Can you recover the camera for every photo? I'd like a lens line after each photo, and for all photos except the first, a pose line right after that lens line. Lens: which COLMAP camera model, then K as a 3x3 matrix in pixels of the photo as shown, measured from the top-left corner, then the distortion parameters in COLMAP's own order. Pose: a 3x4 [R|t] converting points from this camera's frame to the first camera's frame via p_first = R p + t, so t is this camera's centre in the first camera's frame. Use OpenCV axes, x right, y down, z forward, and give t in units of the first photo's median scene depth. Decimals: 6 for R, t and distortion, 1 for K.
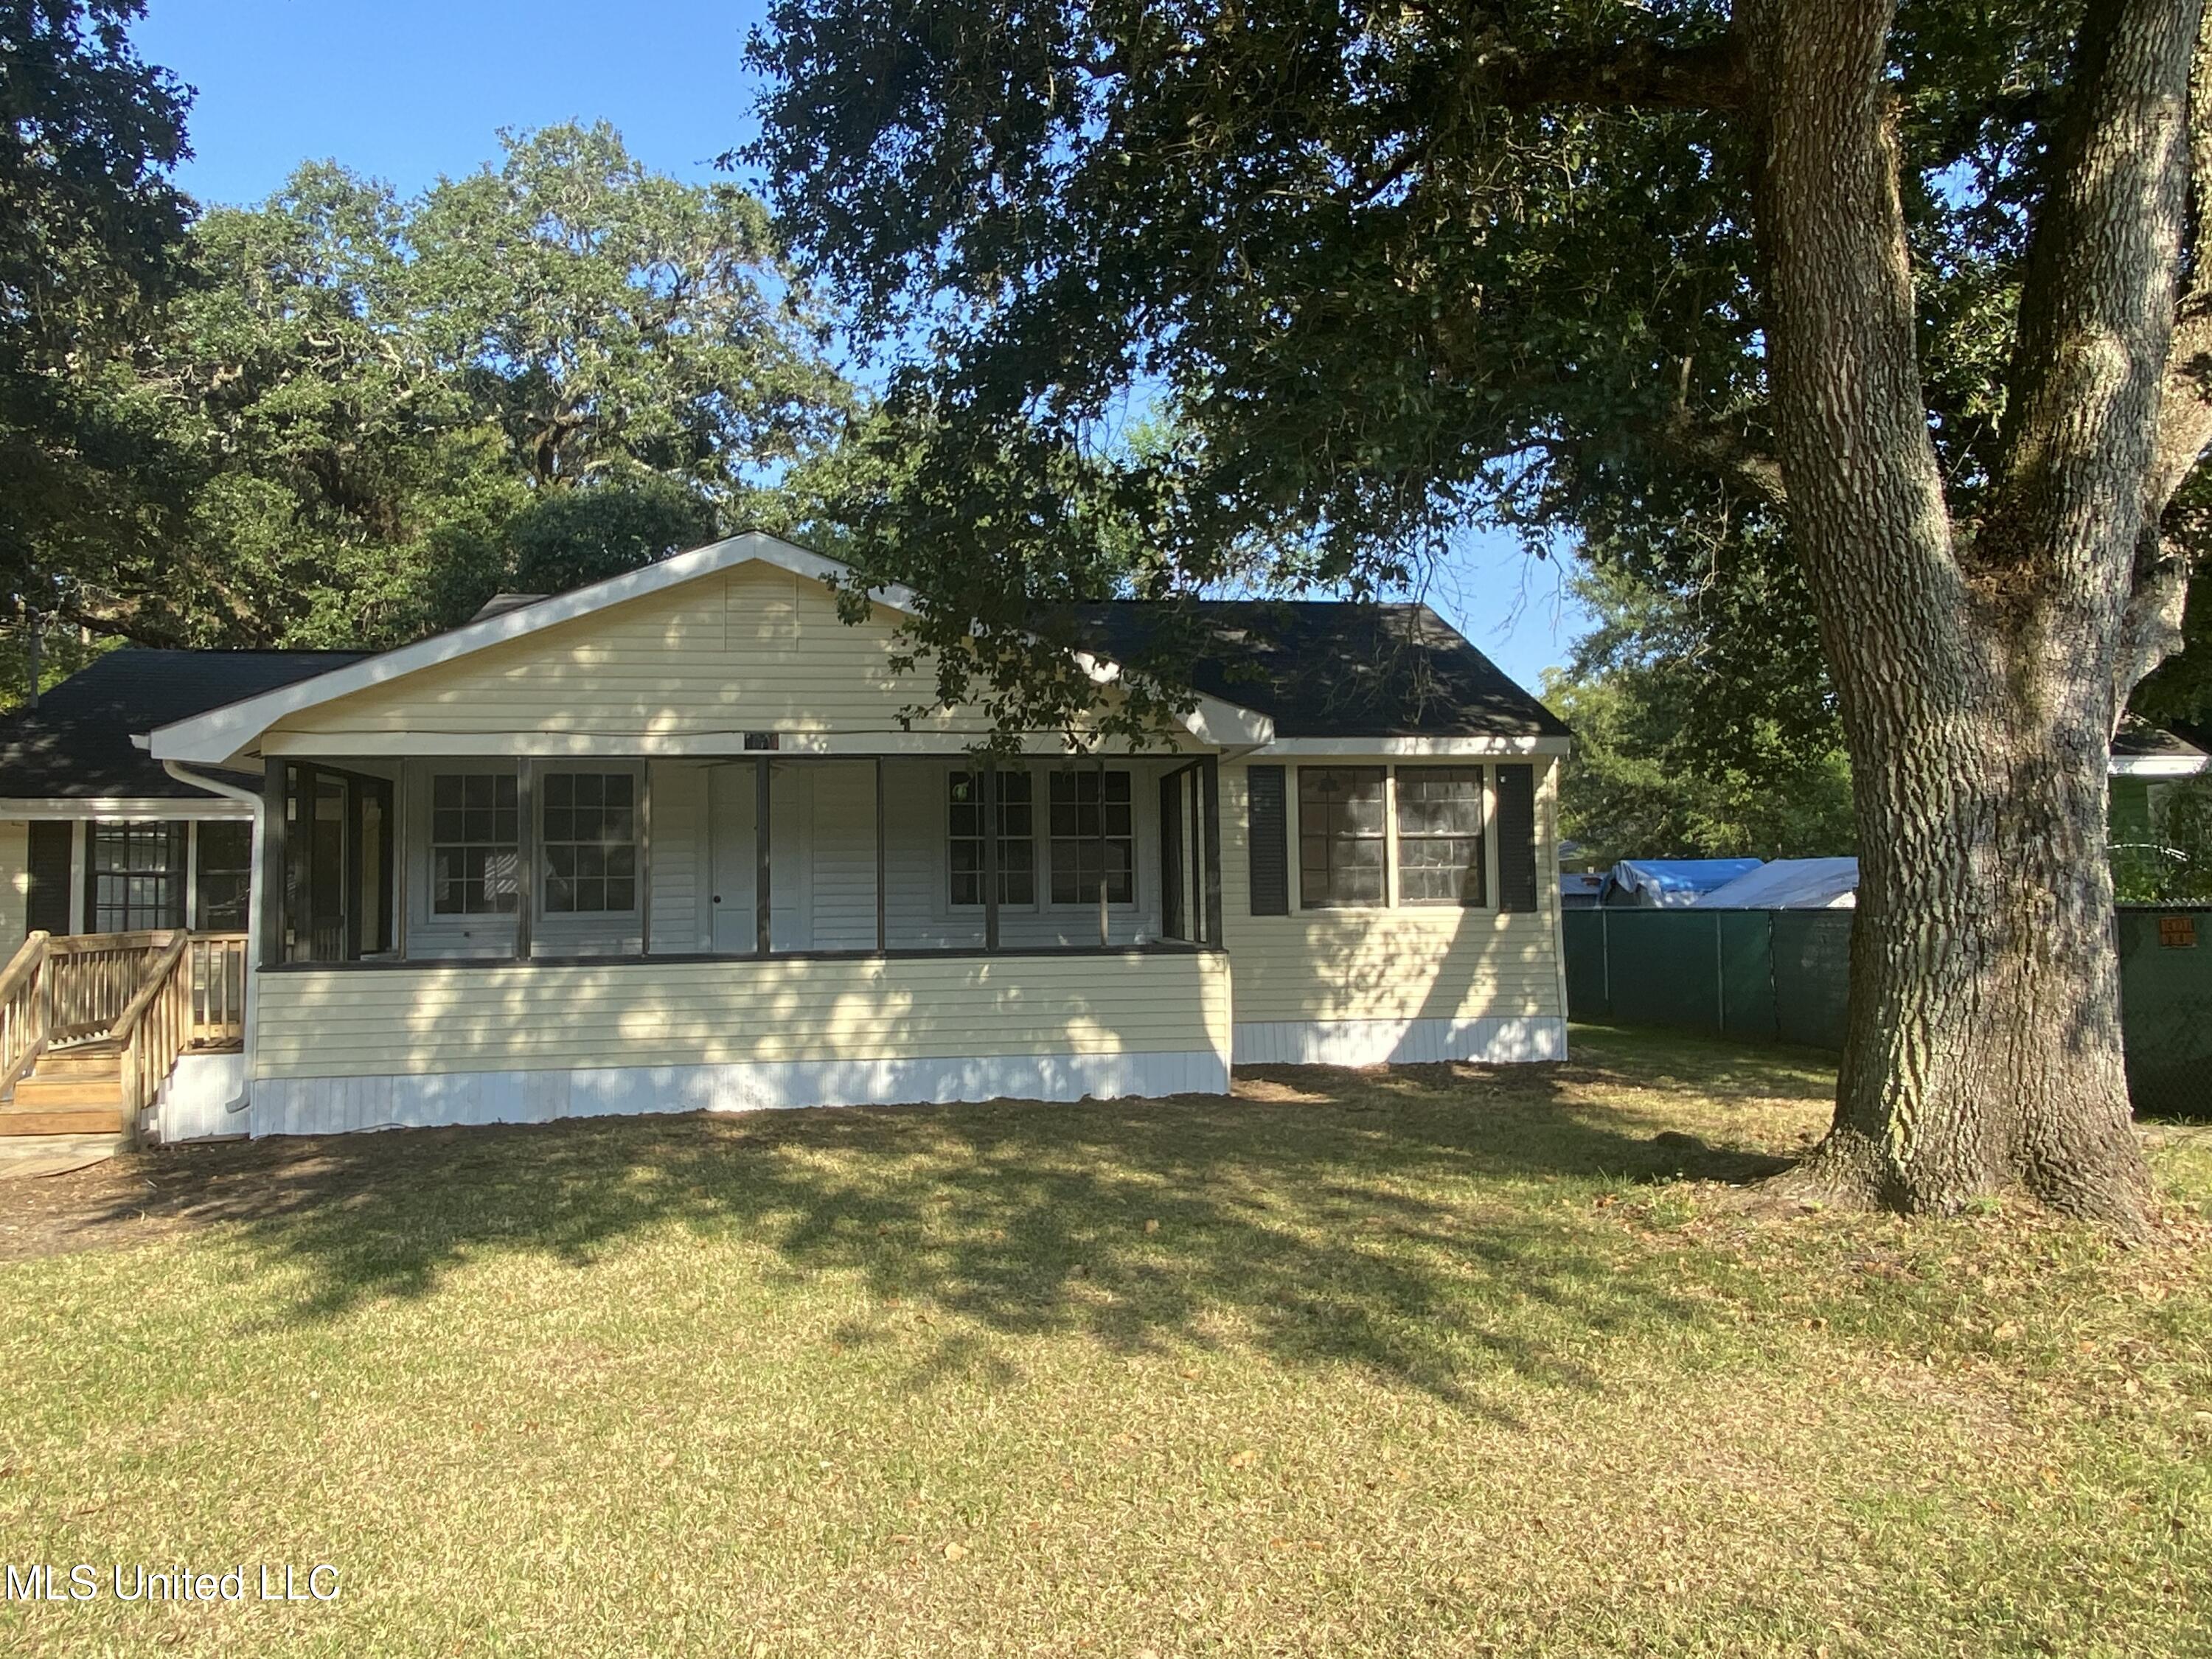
lens RADIAL K [[1563.6, 0, 1105.5], [0, 1563.6, 834.2], [0, 0, 1]] dist [0.081918, -0.101100]
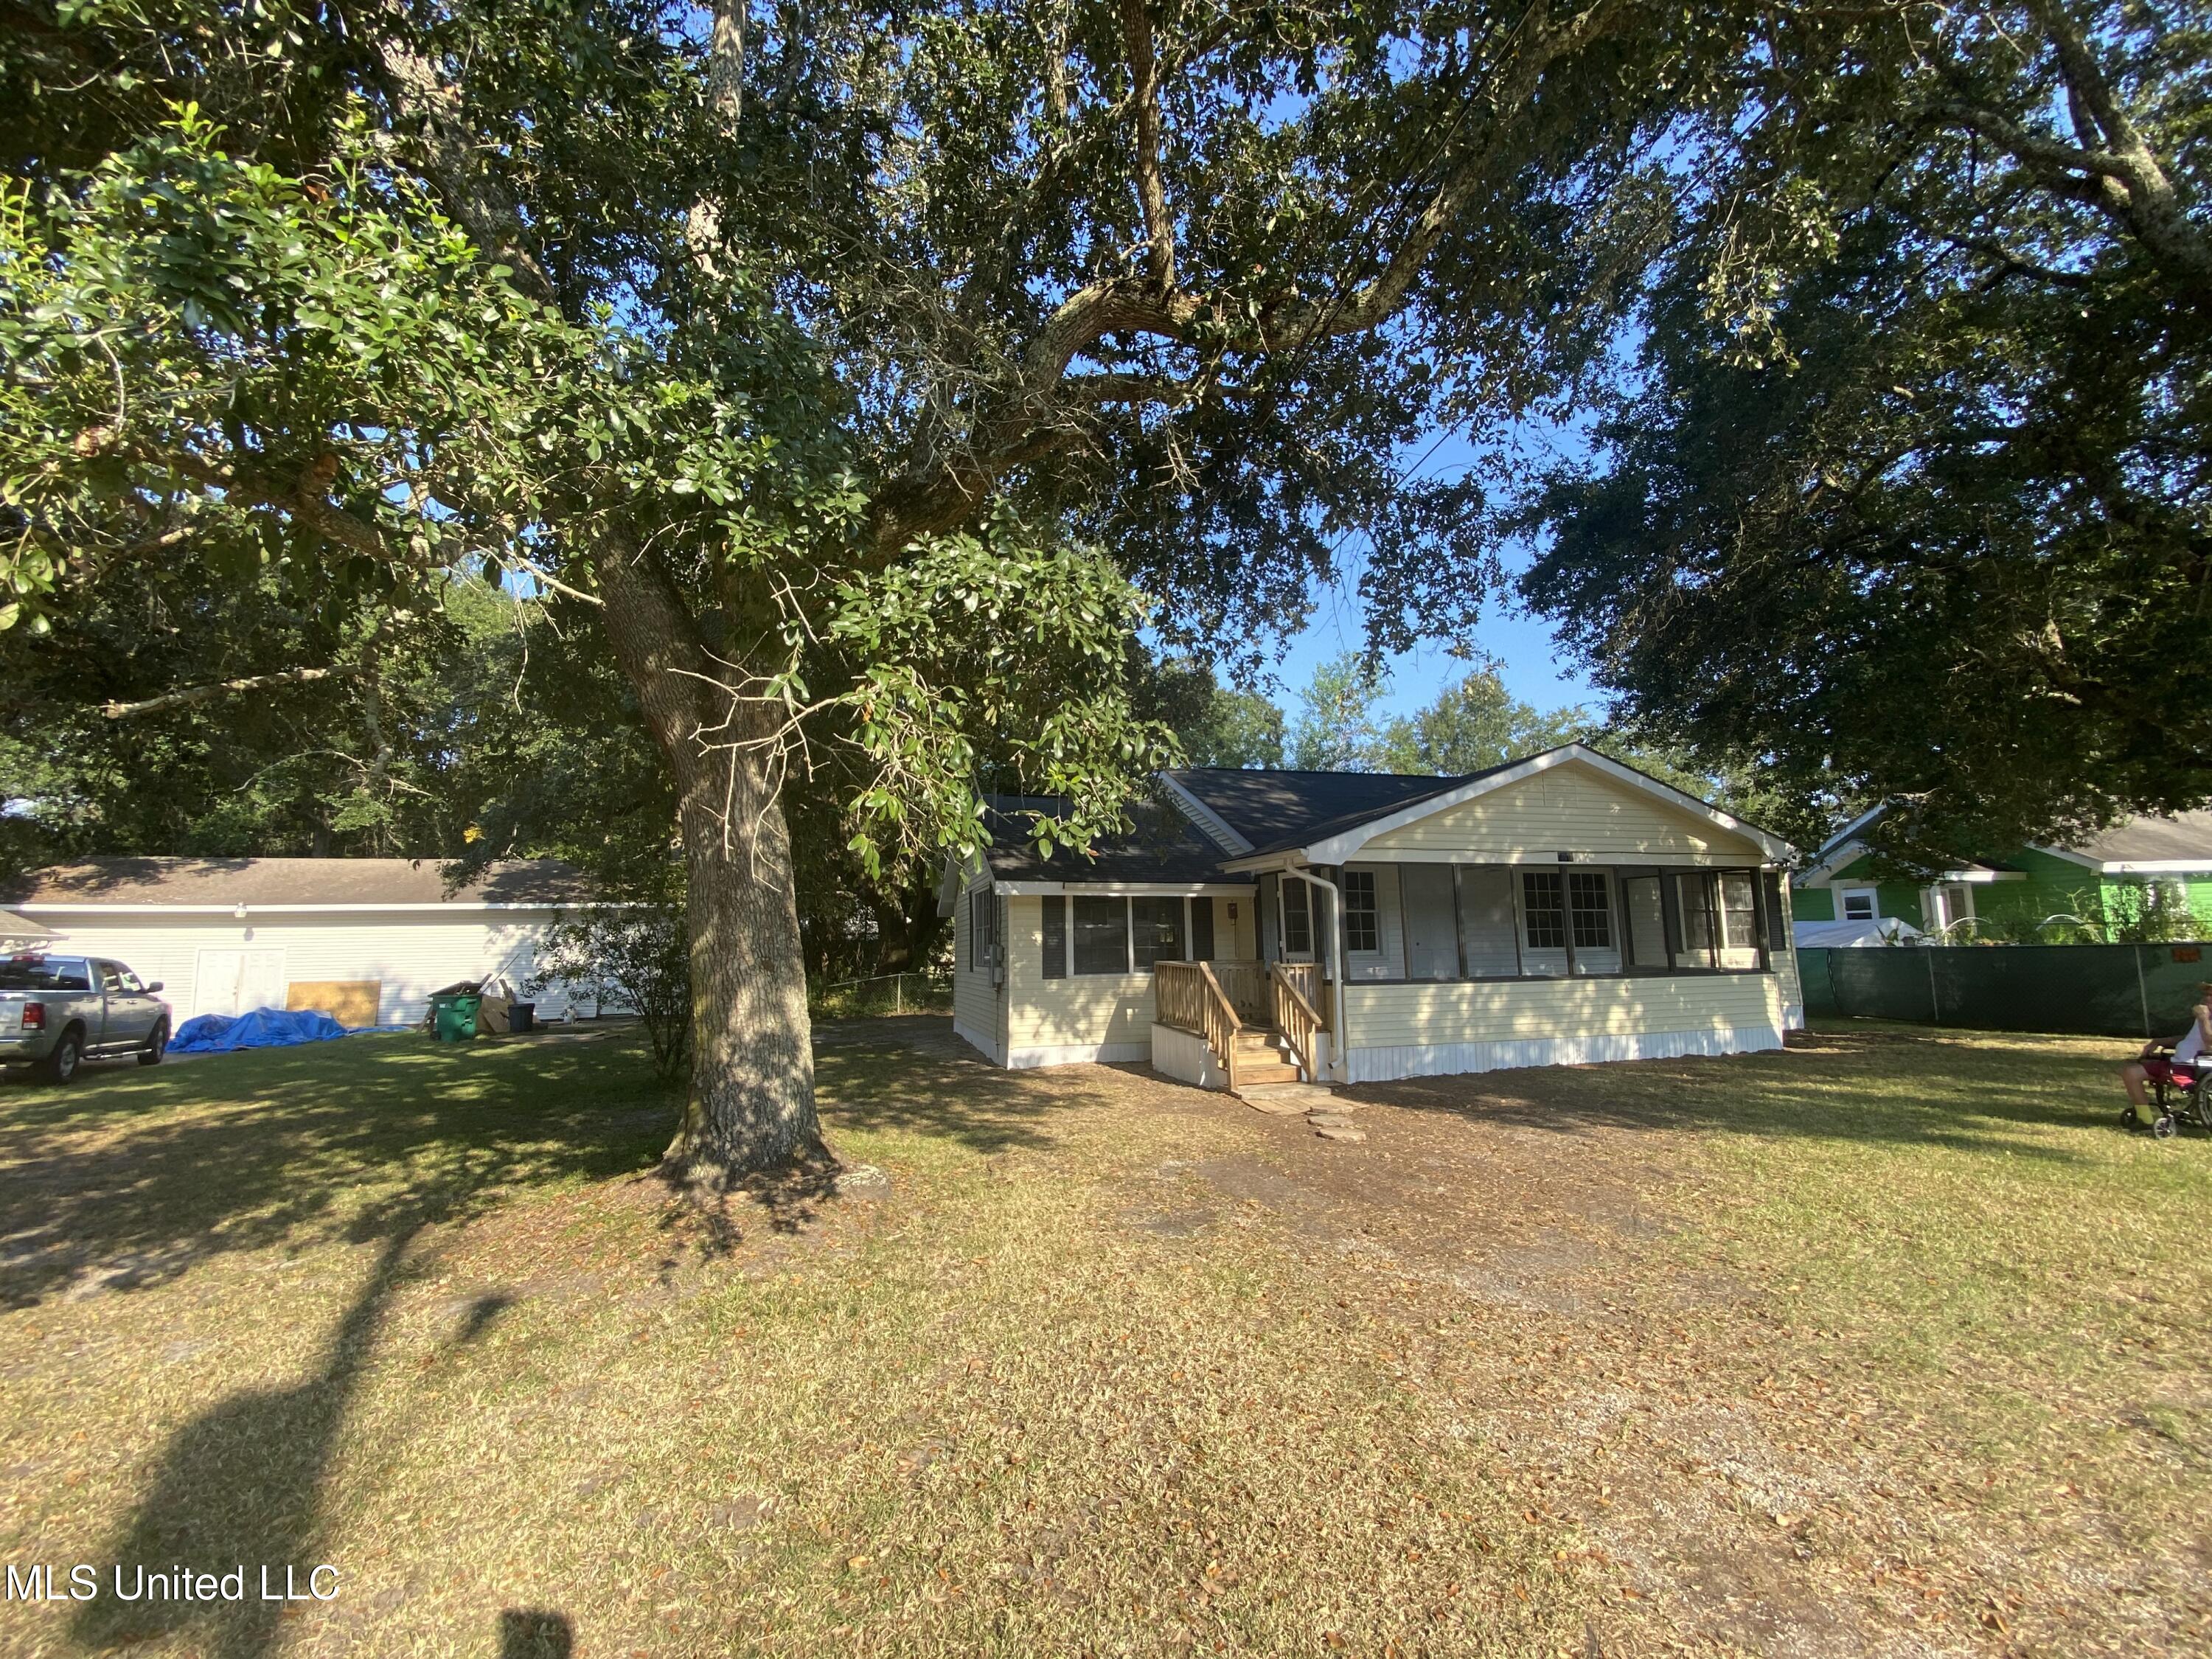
lens RADIAL K [[897.4, 0, 1107.6], [0, 897.4, 828.8], [0, 0, 1]] dist [0.015950, -0.018019]
pose [[0.985114, 0.020738, 0.170645, -0.950288], [-0.005543, 0.996013, -0.089039, 0.006410], [-0.171811, 0.086768, 0.981301, 0.063698]]
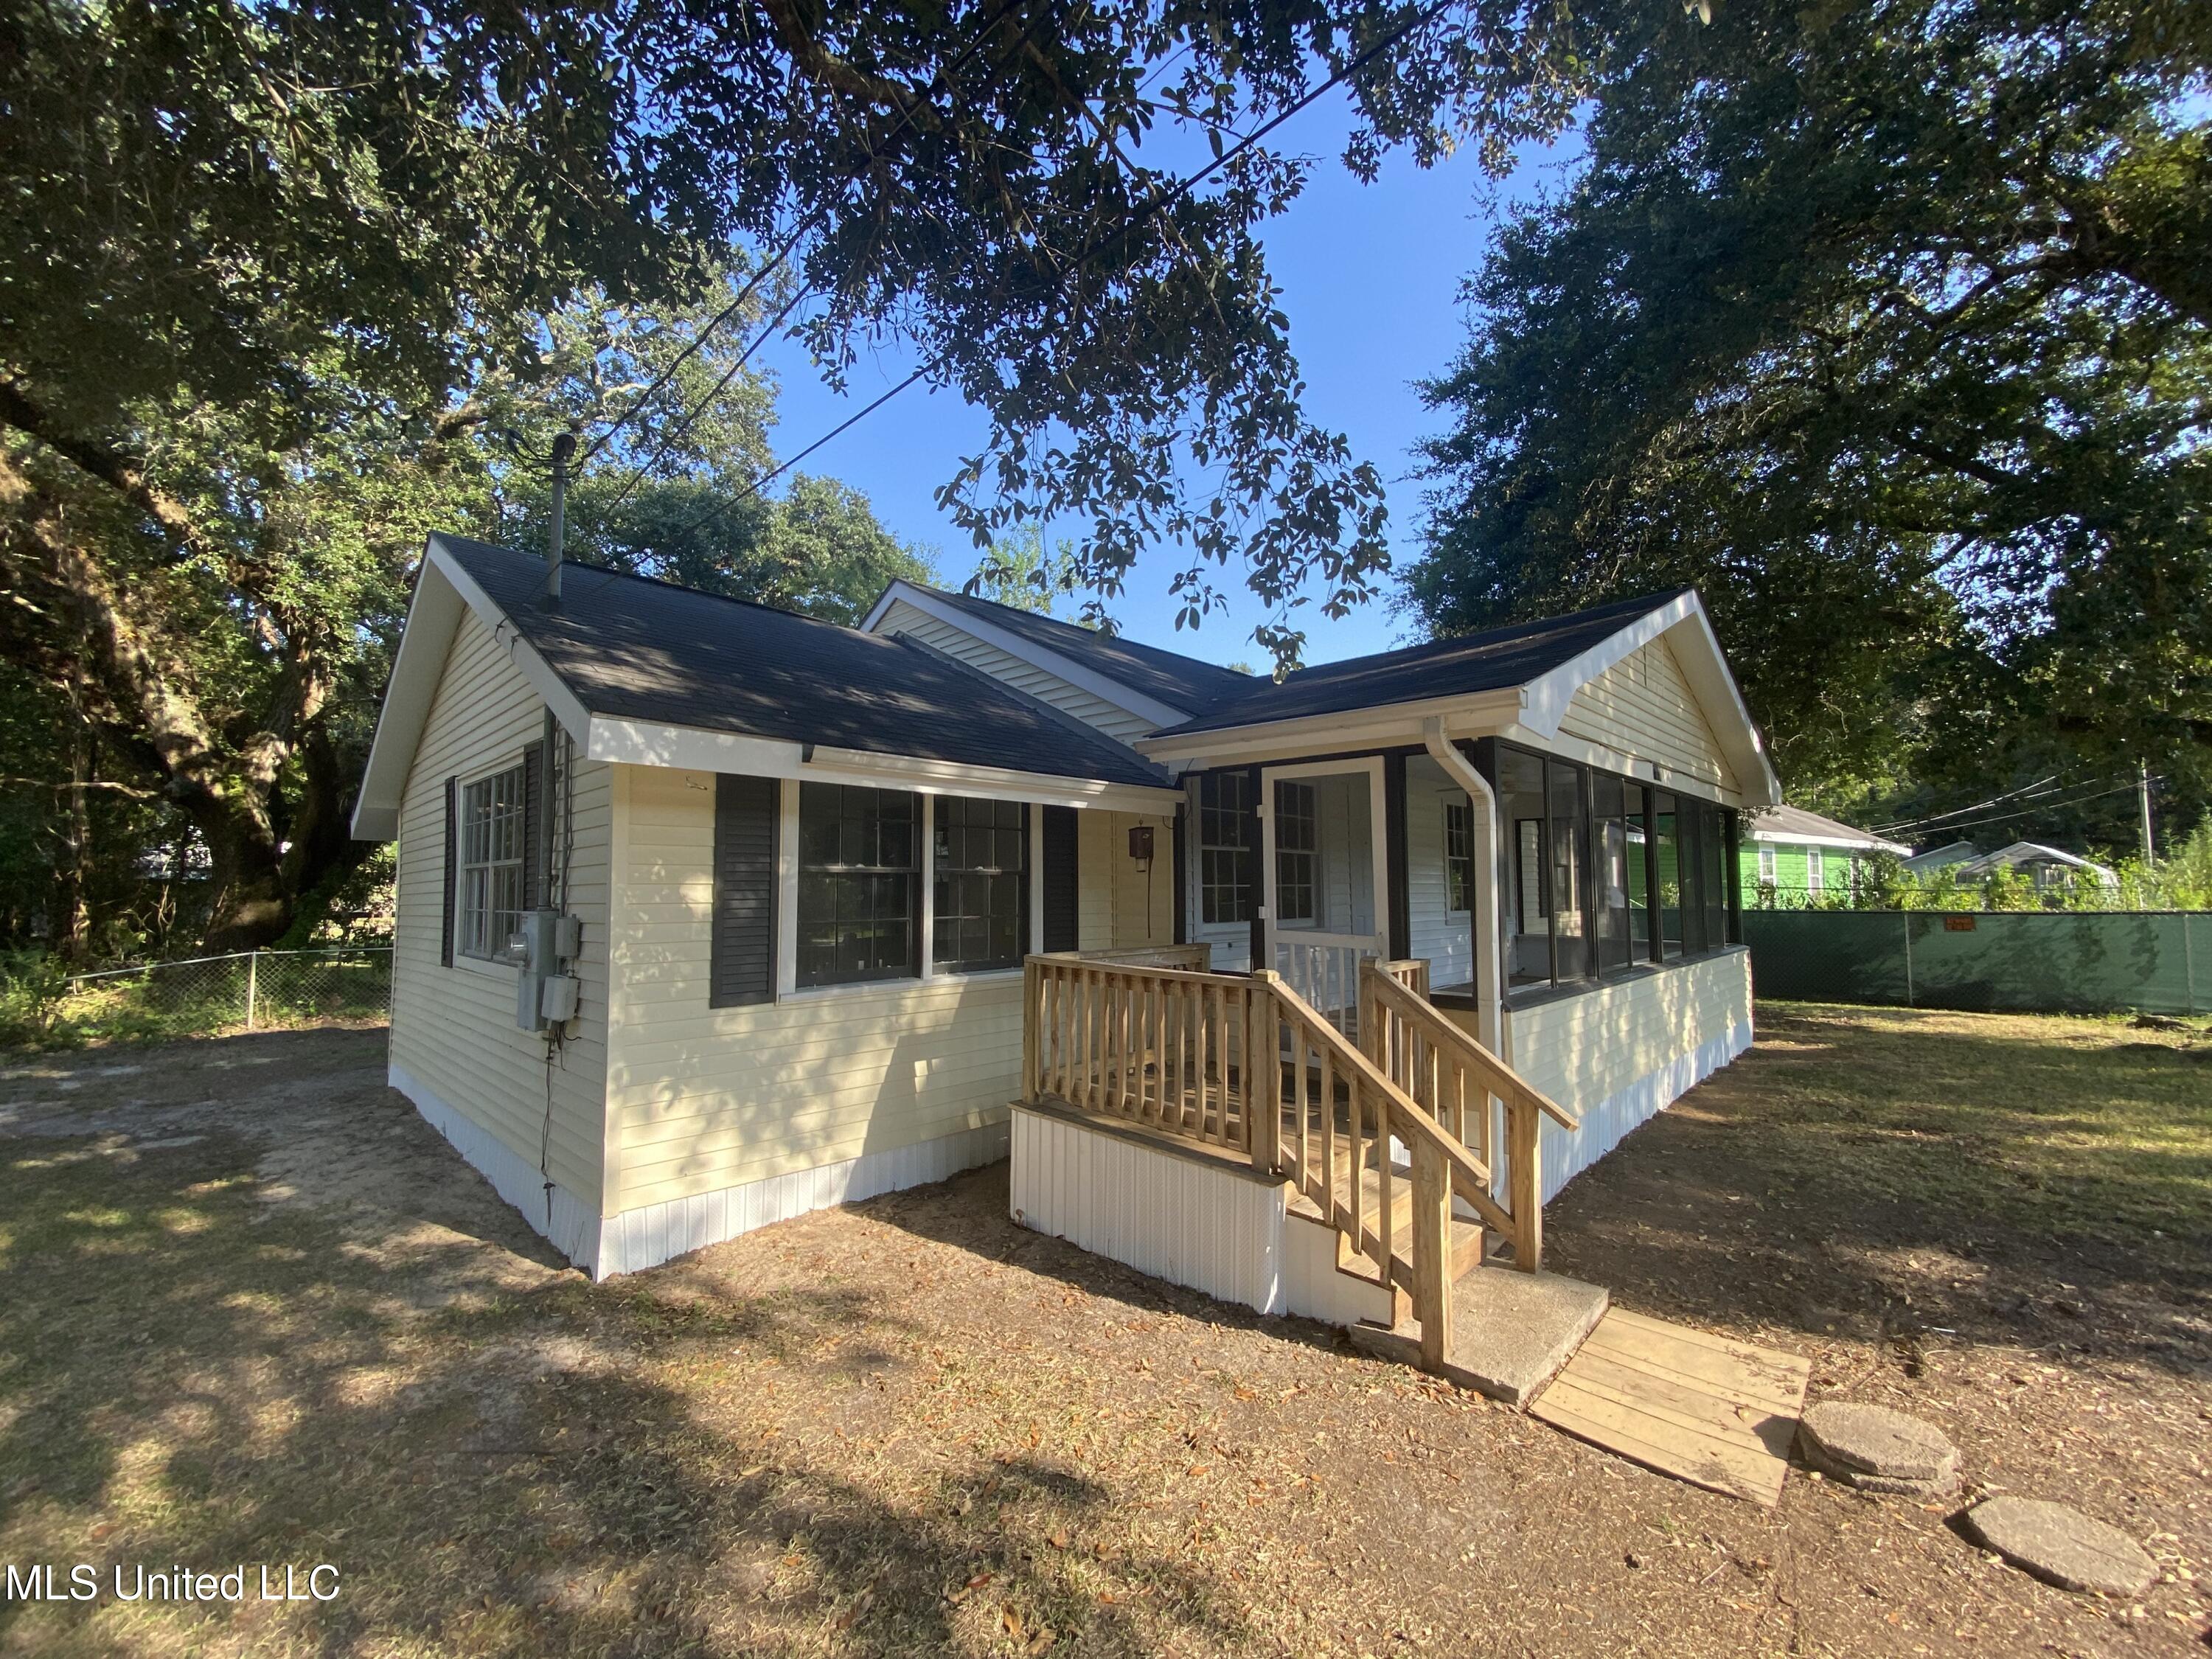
lens RADIAL K [[897.4, 0, 1107.6], [0, 897.4, 828.8], [0, 0, 1]] dist [0.015950, -0.018019]
pose [[0.774916, 0.052811, 0.629854, -0.958302], [-0.035517, 0.998567, -0.040030, 0.022558], [-0.631065, 0.008650, 0.775681, 0.769968]]
